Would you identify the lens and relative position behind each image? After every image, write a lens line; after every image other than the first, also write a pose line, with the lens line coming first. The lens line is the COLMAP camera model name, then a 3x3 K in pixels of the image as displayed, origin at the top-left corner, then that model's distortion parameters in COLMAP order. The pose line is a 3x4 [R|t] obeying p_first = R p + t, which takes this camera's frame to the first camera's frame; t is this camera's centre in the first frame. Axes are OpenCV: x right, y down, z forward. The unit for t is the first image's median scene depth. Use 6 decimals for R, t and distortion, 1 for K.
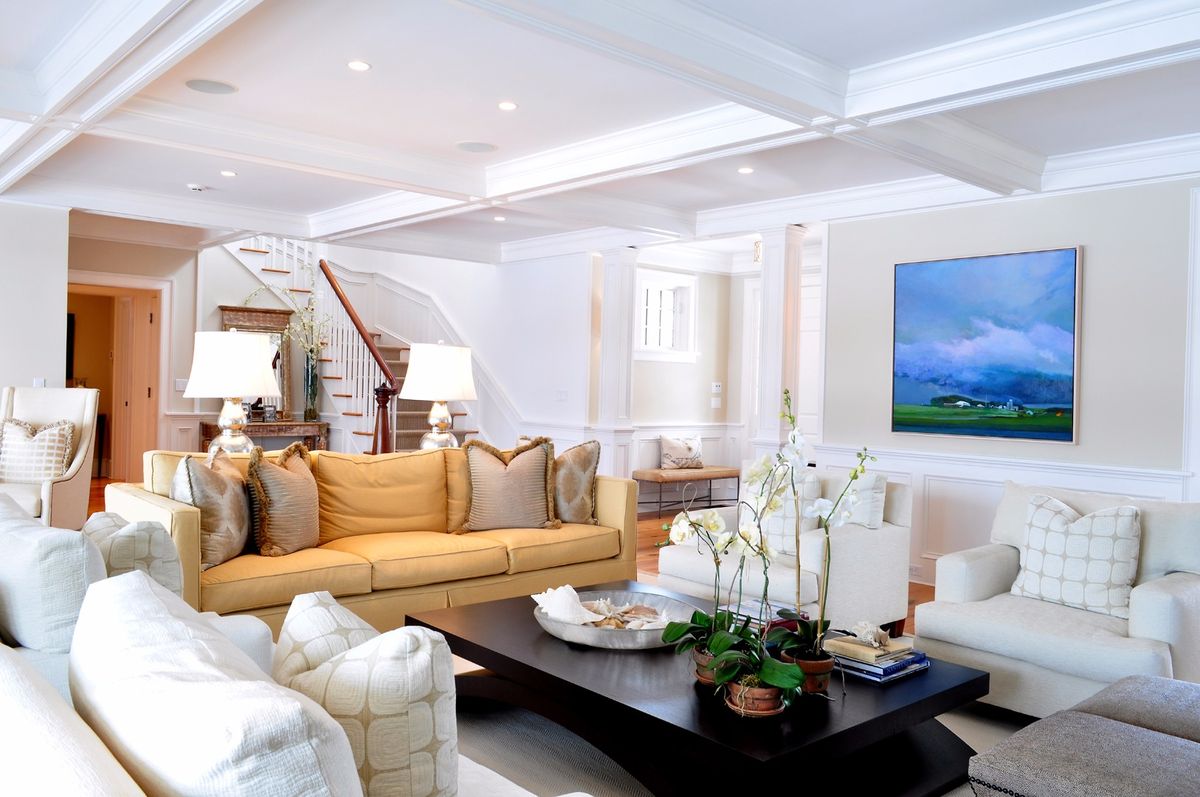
lens RADIAL K [[926.6, 0, 605.5], [0, 926.6, 369.5], [0, 0, 1]] dist [0.007203, -0.003216]
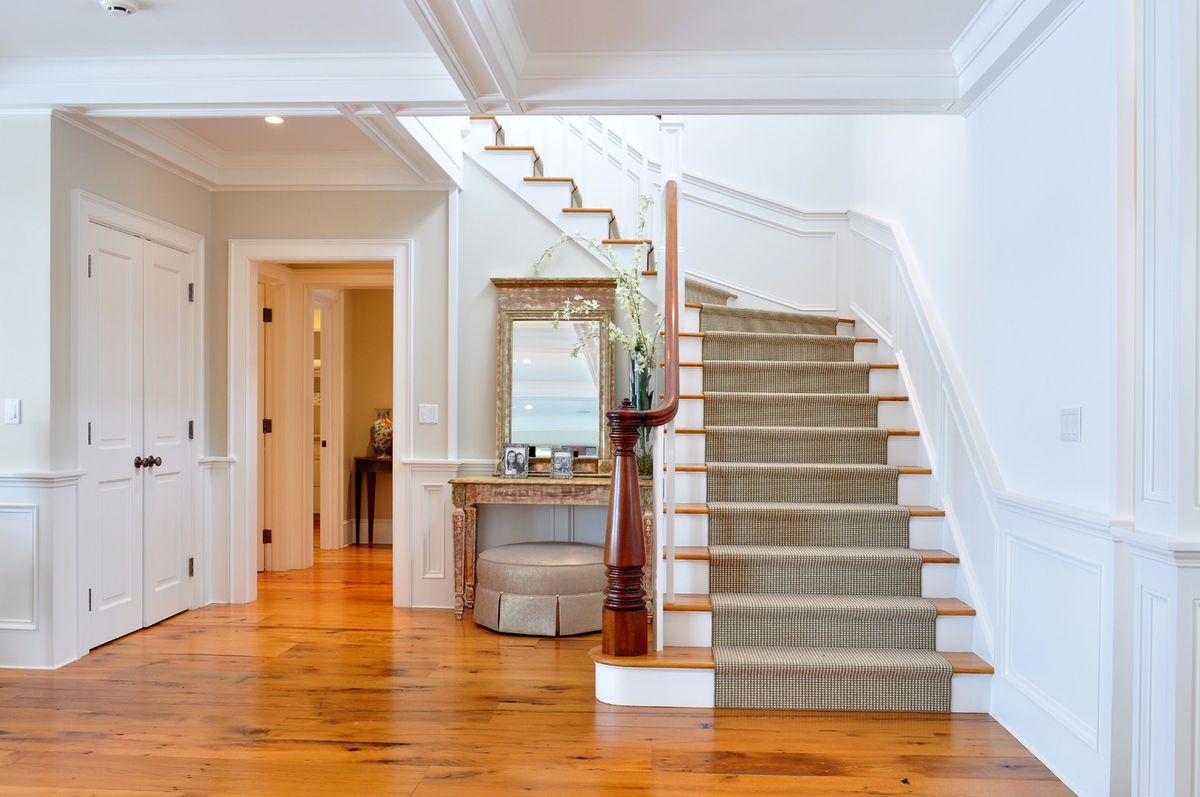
lens RADIAL K [[991.1, 0, 611.7], [0, 991.1, 420.7], [0, 0, 1]] dist [-0.016170, -0.001389]
pose [[0.715809, -0.014344, -0.698149, 0.075422], [0.020243, 0.999795, 0.000213, 0.021997], [0.698002, -0.014286, 0.715953, 0.581836]]
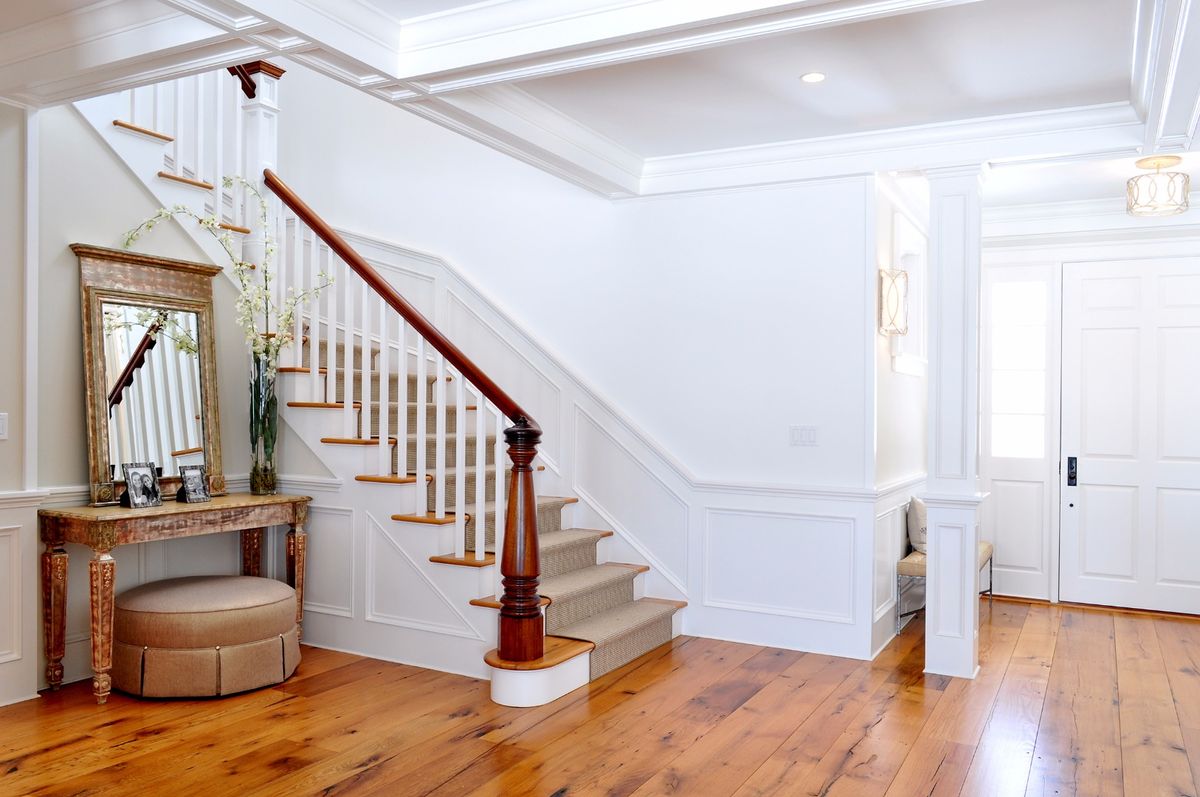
lens RADIAL K [[926.6, 0, 595.8], [0, 926.6, 406.8], [0, 0, 1]] dist [0.007203, -0.003216]
pose [[0.941439, -0.009412, 0.337053, -0.321787], [0.001949, 0.999746, 0.022474, -0.000939], [-0.337179, -0.020501, 0.941217, 0.484128]]
